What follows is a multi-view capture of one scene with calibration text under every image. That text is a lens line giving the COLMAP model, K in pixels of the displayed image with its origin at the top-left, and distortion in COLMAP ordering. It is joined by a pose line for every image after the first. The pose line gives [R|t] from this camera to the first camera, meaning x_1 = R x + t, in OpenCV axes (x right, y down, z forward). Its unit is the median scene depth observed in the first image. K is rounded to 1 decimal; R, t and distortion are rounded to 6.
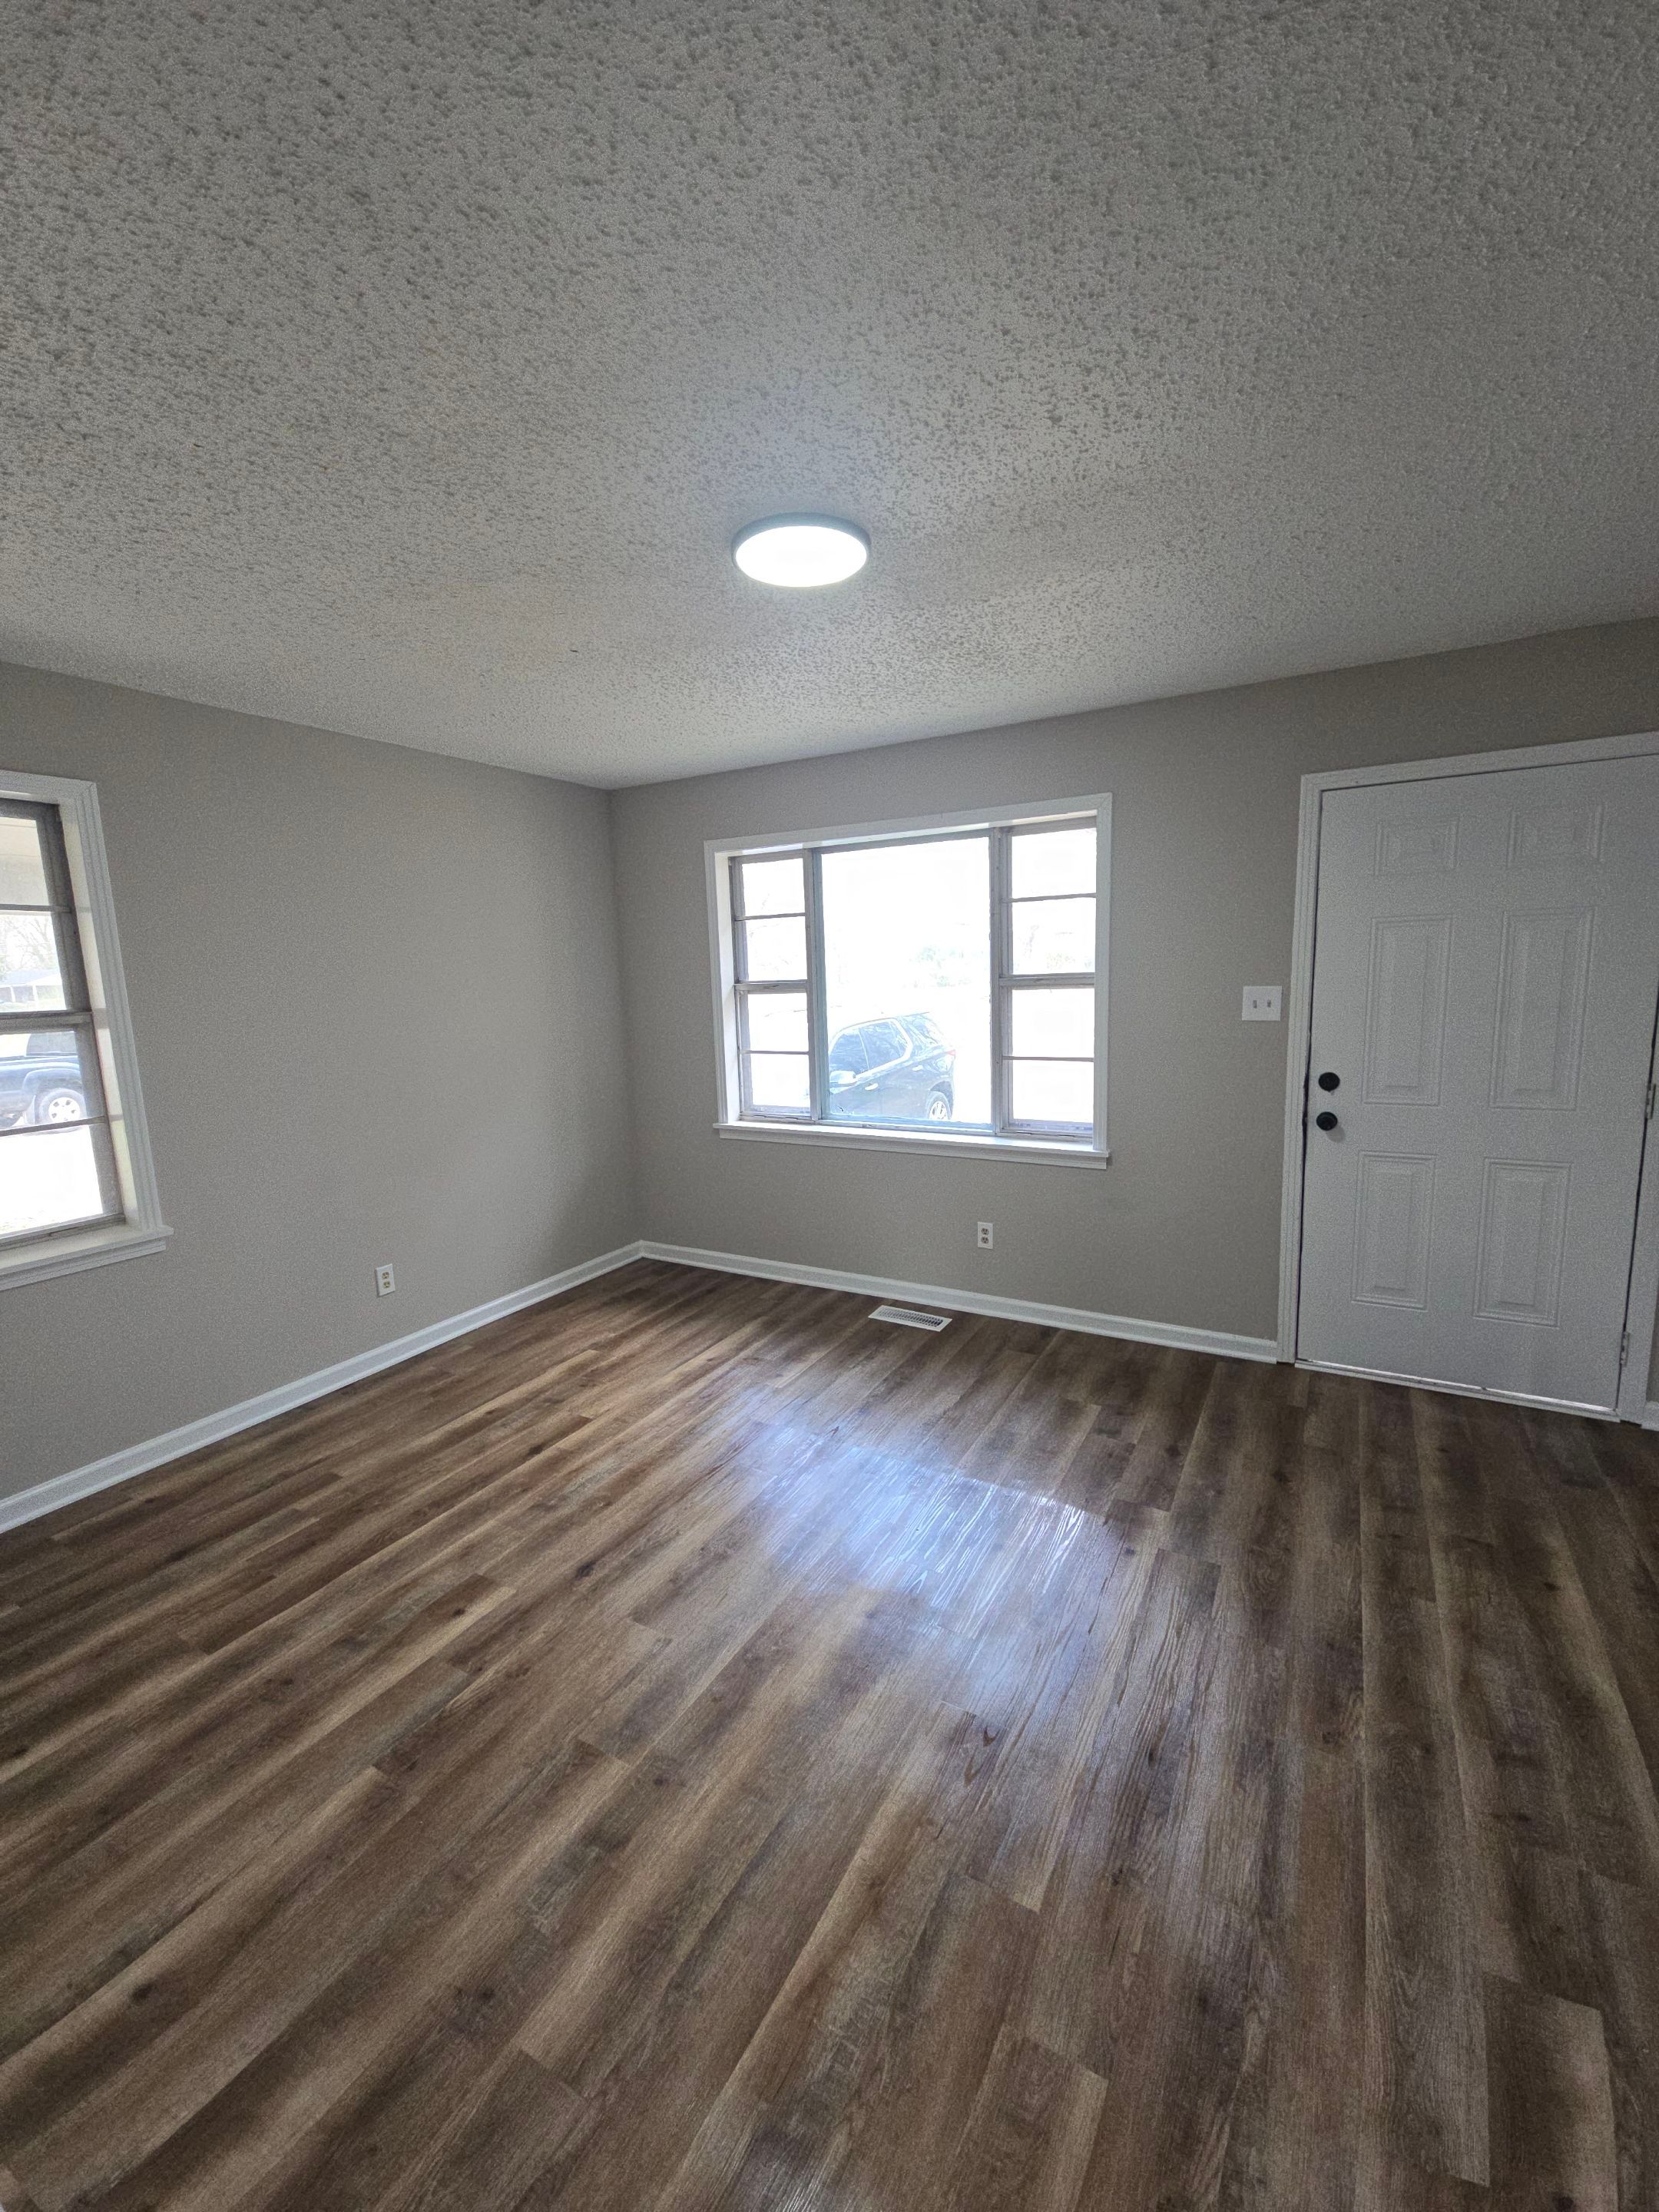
lens RADIAL K [[903.0, 0, 829.5], [0, 903.0, 1106.0], [0, 0, 1]] dist [-0.001347, -0.000901]
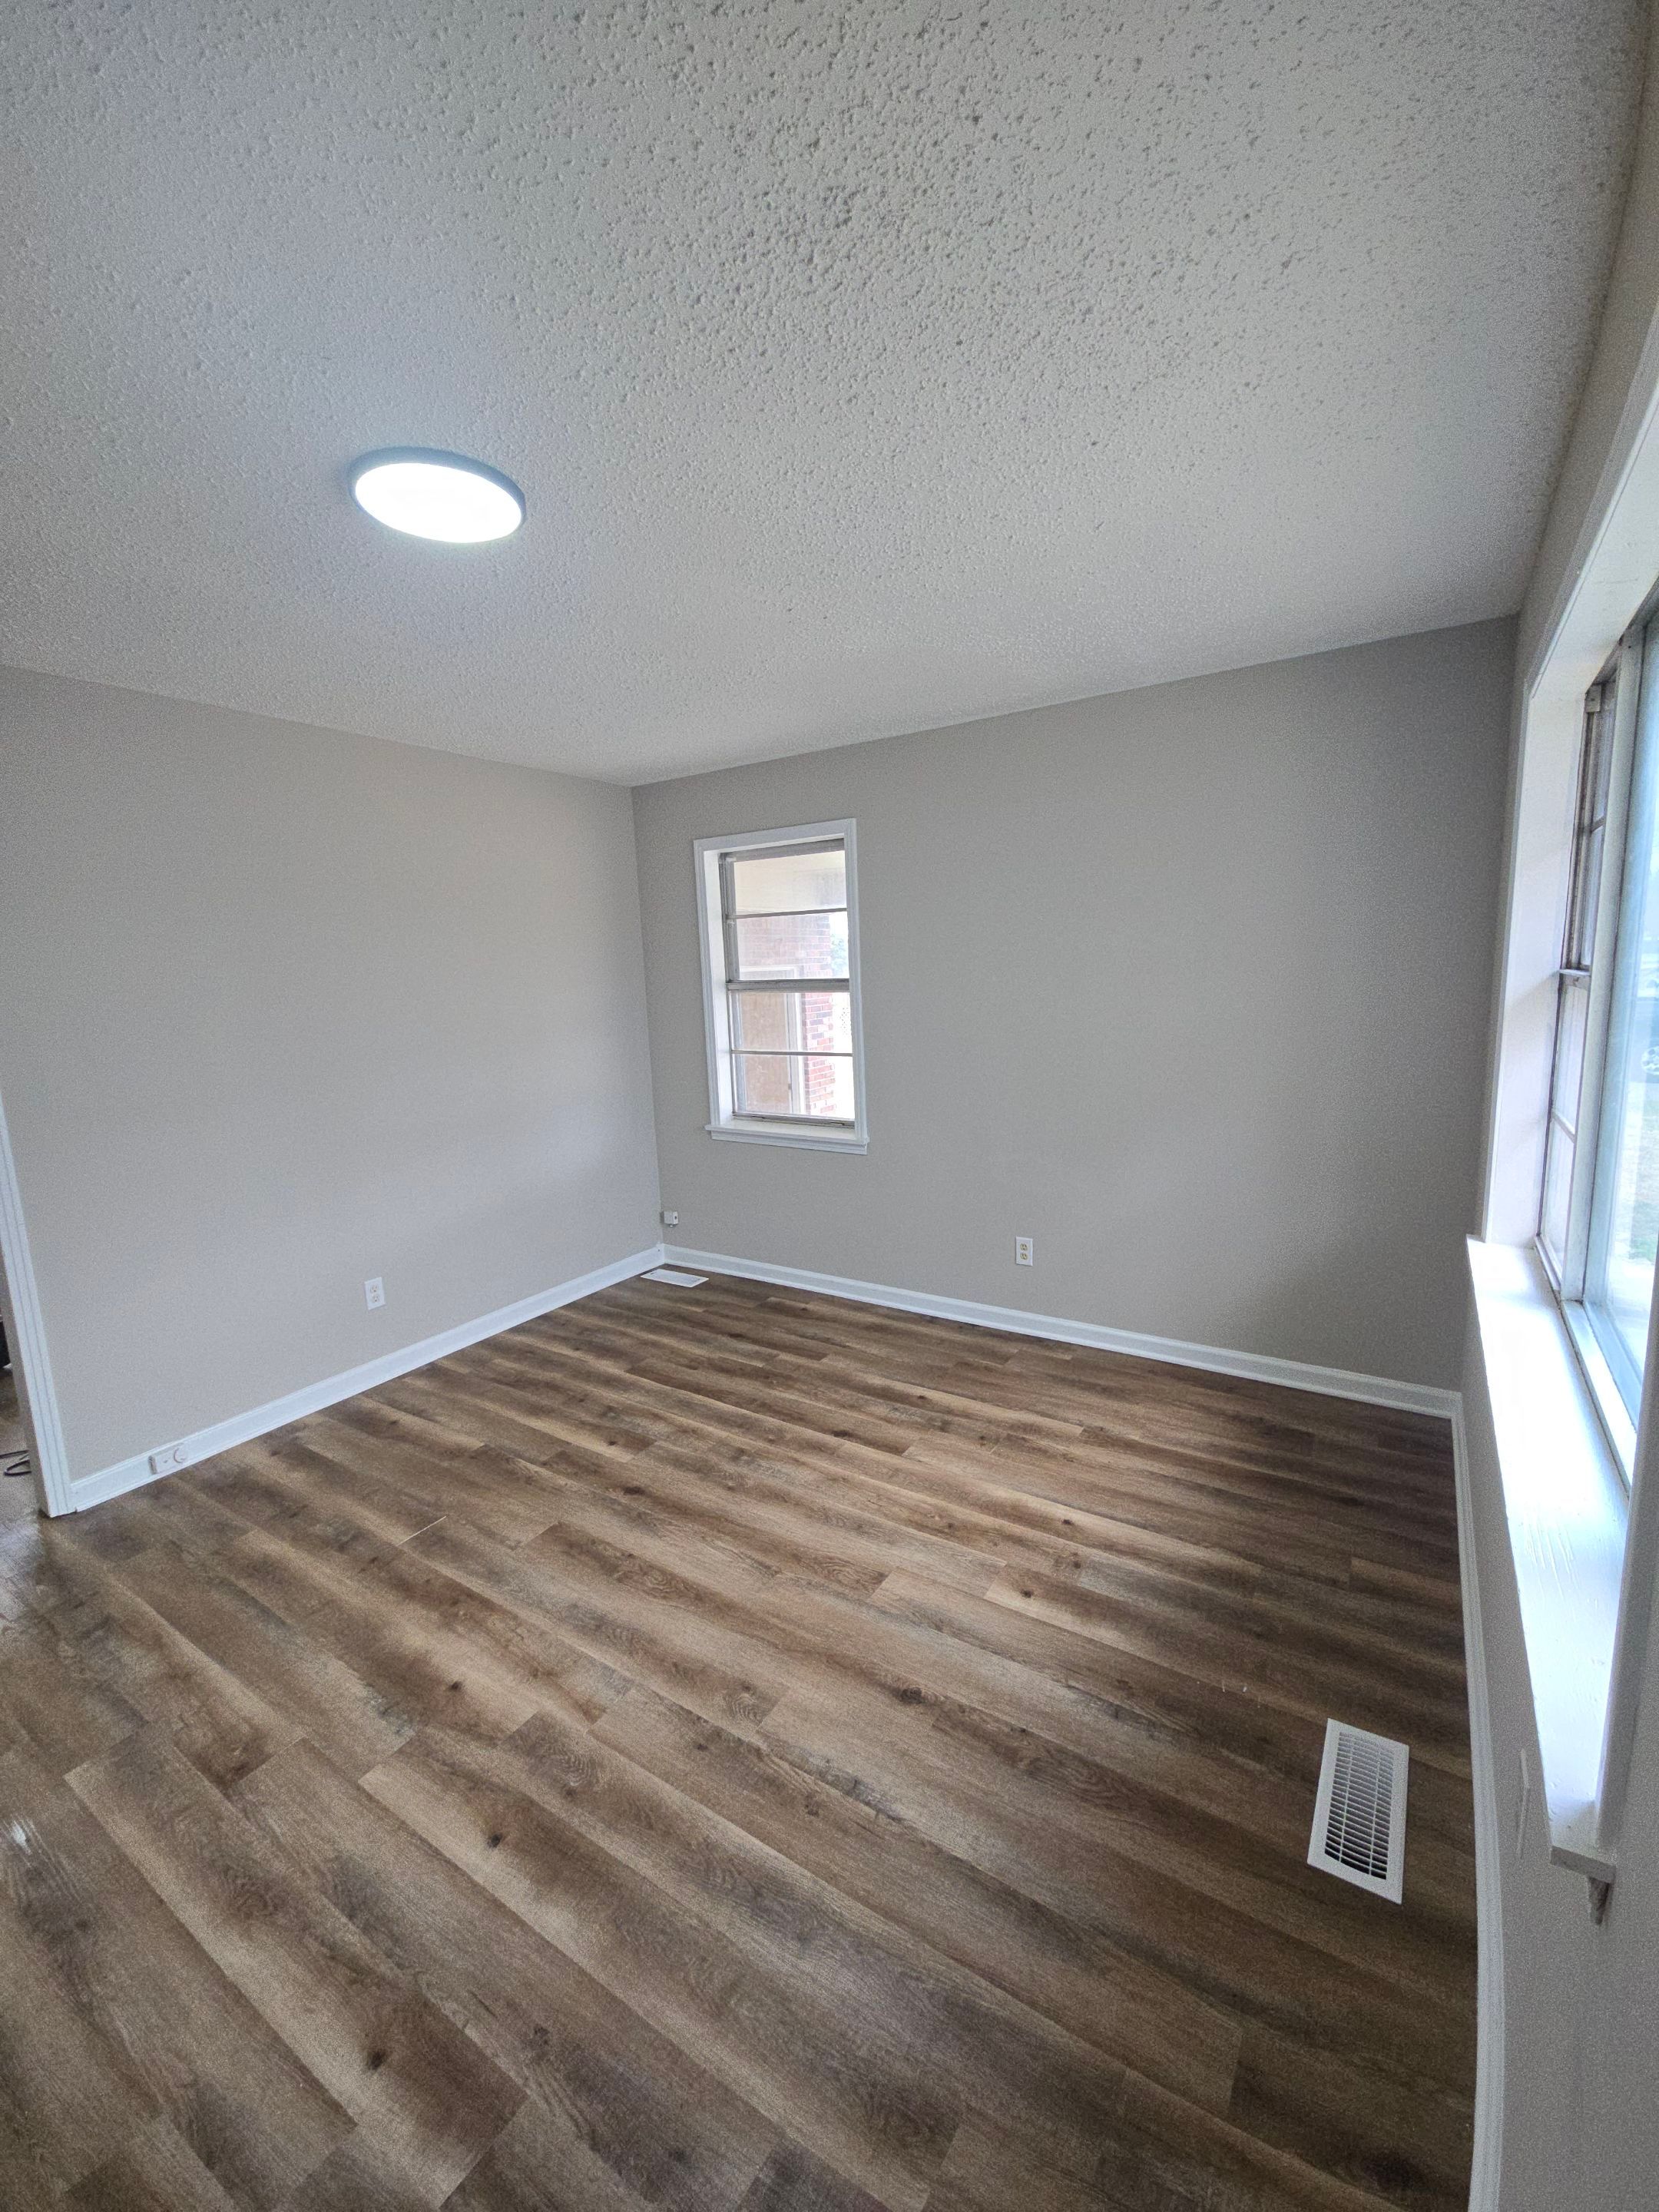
lens RADIAL K [[903.0, 0, 829.5], [0, 903.0, 1106.0], [0, 0, 1]] dist [-0.001347, -0.000901]
pose [[-0.056847, 0.187367, -0.980644, 0.613687], [-0.114271, 0.974556, 0.192828, -0.172269], [0.991822, 0.123021, -0.033990, 1.011622]]
